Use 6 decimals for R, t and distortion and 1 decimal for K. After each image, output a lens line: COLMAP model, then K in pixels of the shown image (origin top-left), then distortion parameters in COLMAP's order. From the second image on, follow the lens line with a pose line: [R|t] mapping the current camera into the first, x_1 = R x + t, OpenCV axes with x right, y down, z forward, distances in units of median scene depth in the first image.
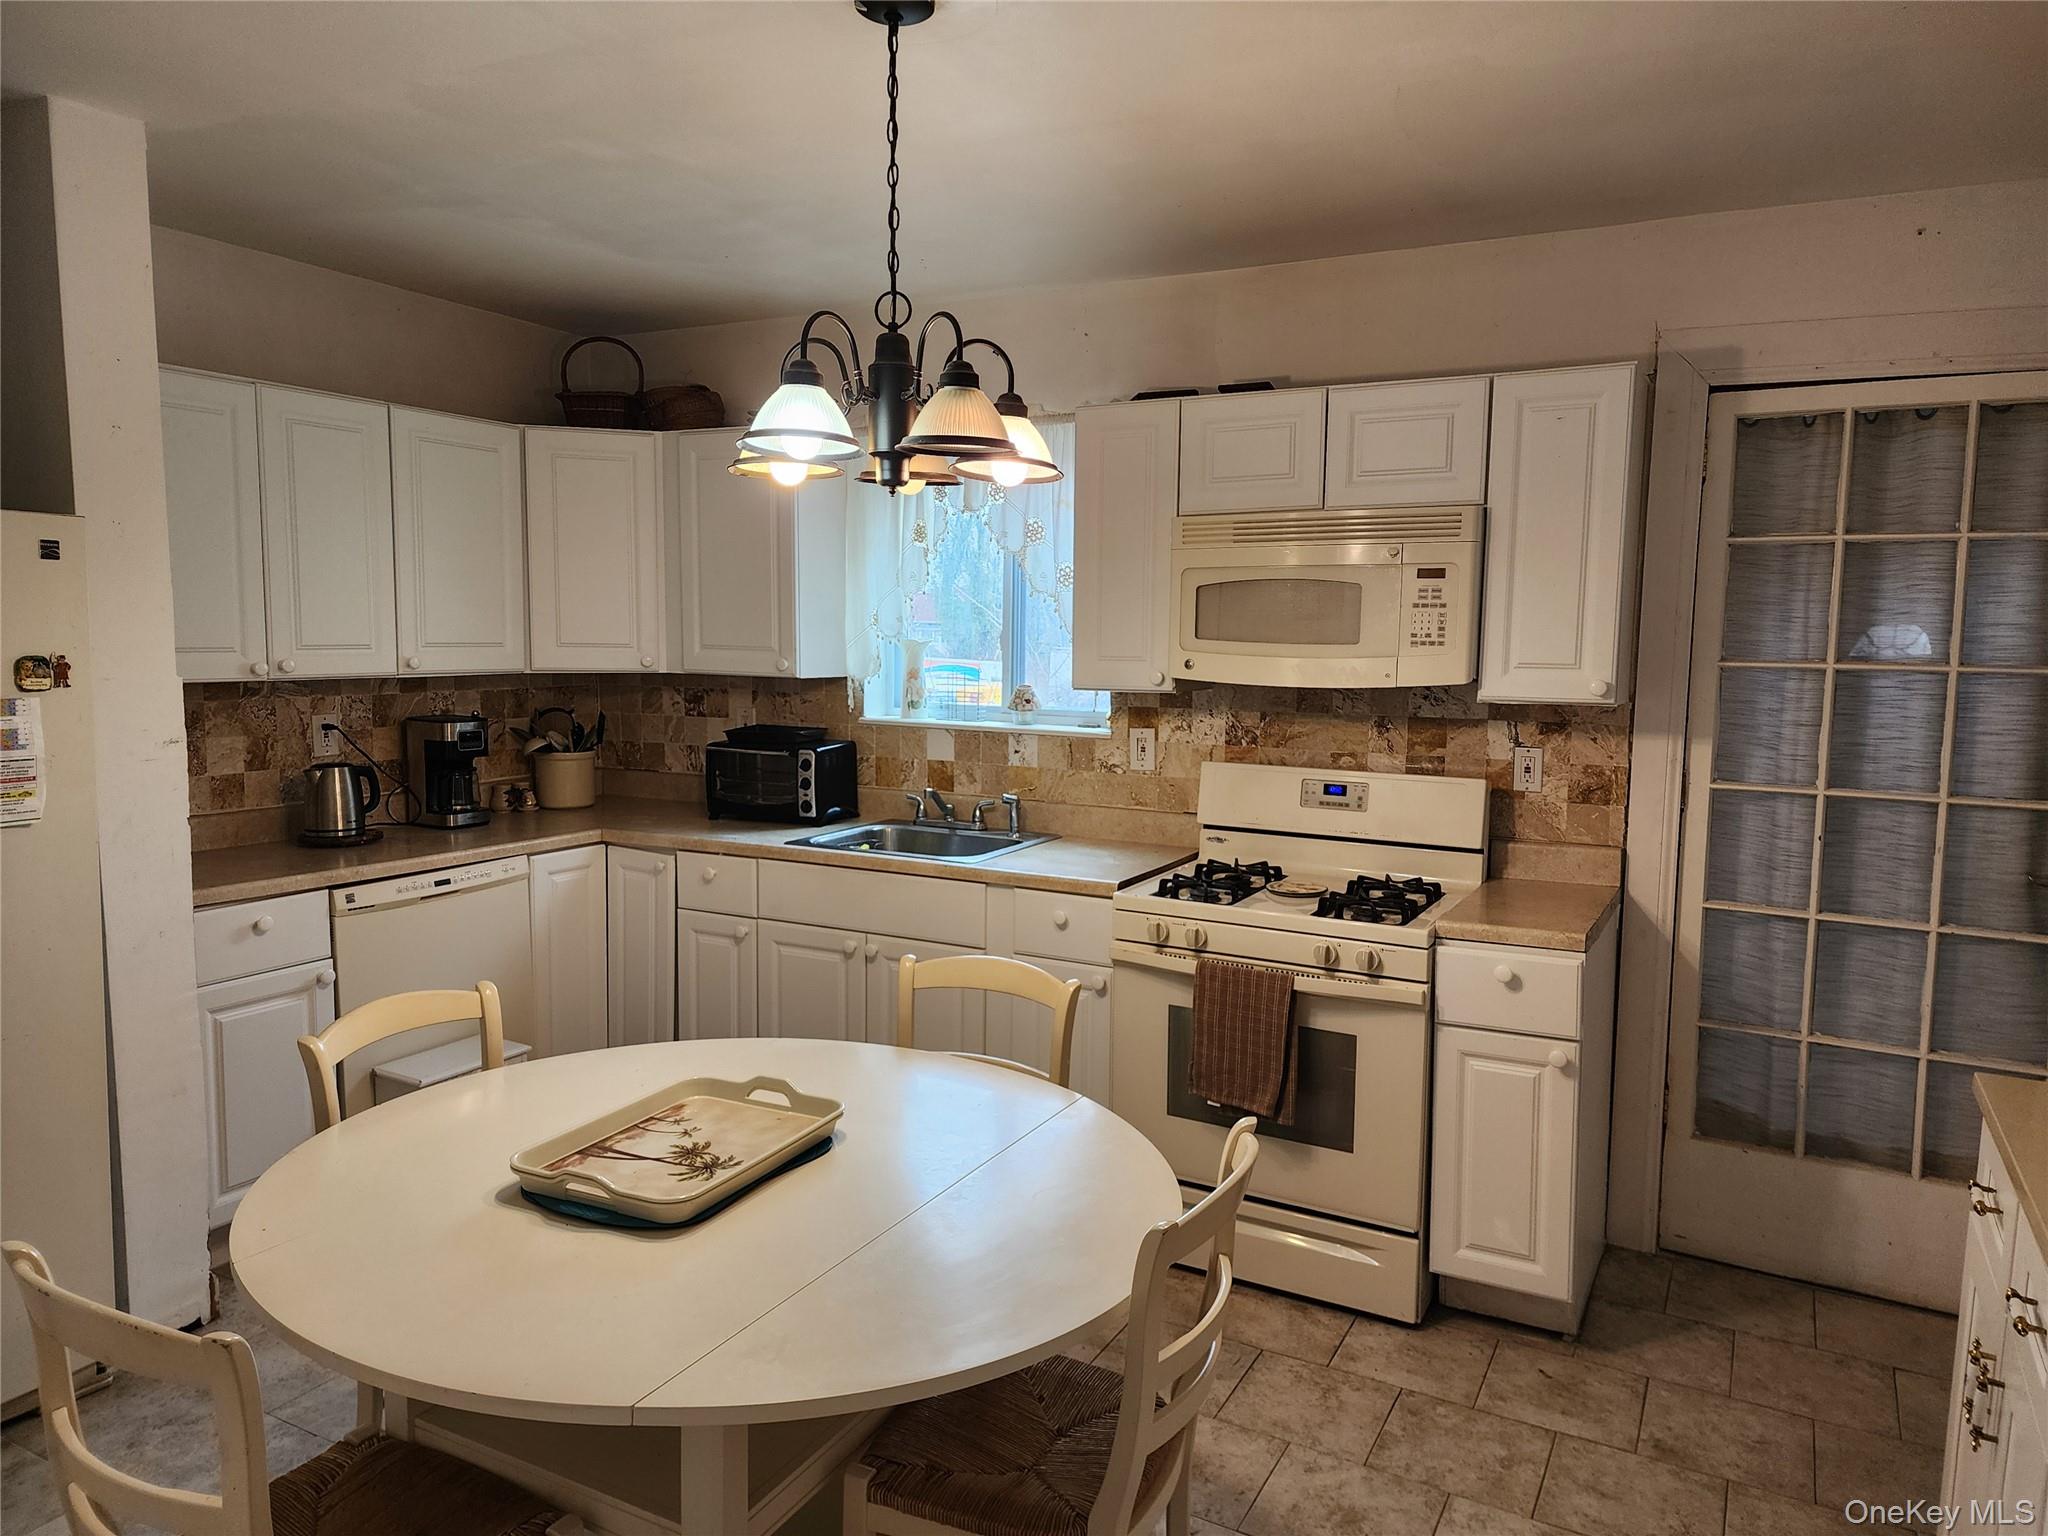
lens RADIAL K [[1386.3, 0, 1060.7], [0, 1386.3, 796.0], [0, 0, 1]] dist [0.038625, -0.044626]
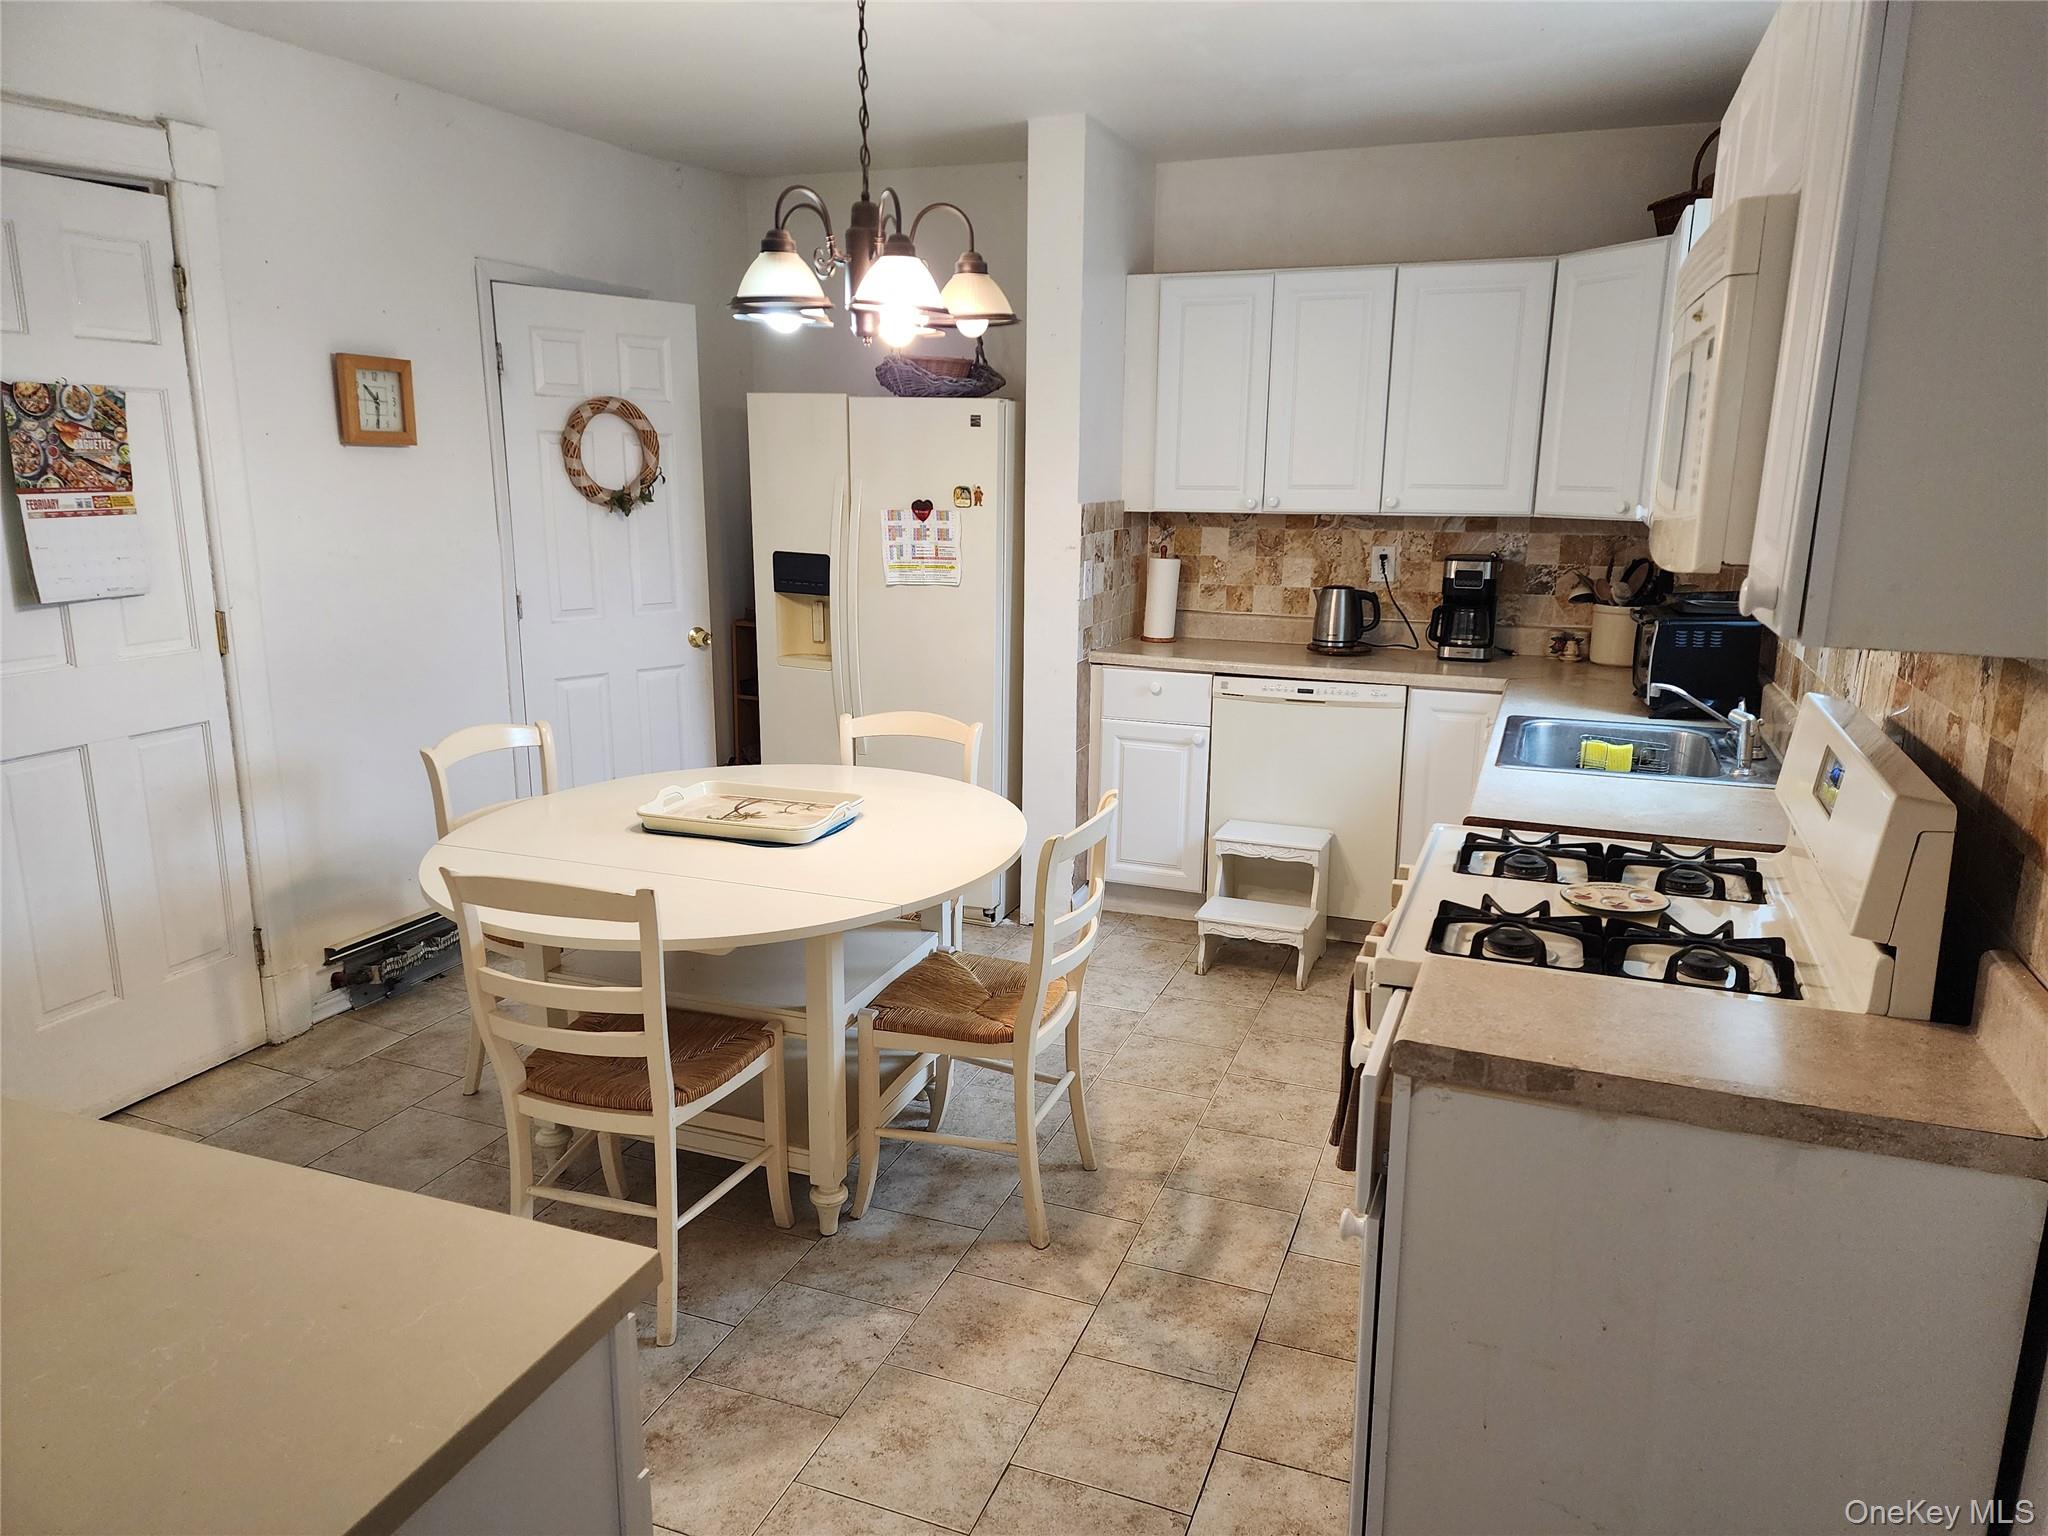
lens RADIAL K [[1371.0, 0, 1024.0], [0, 1371.0, 803.4], [0, 0, 1]] dist [0.095137, -0.094863]
pose [[0.097220, 0.230943, -0.968098, 0.665661], [-0.126584, 0.967675, 0.218130, -0.068170], [0.987180, 0.101339, 0.123311, 0.606194]]
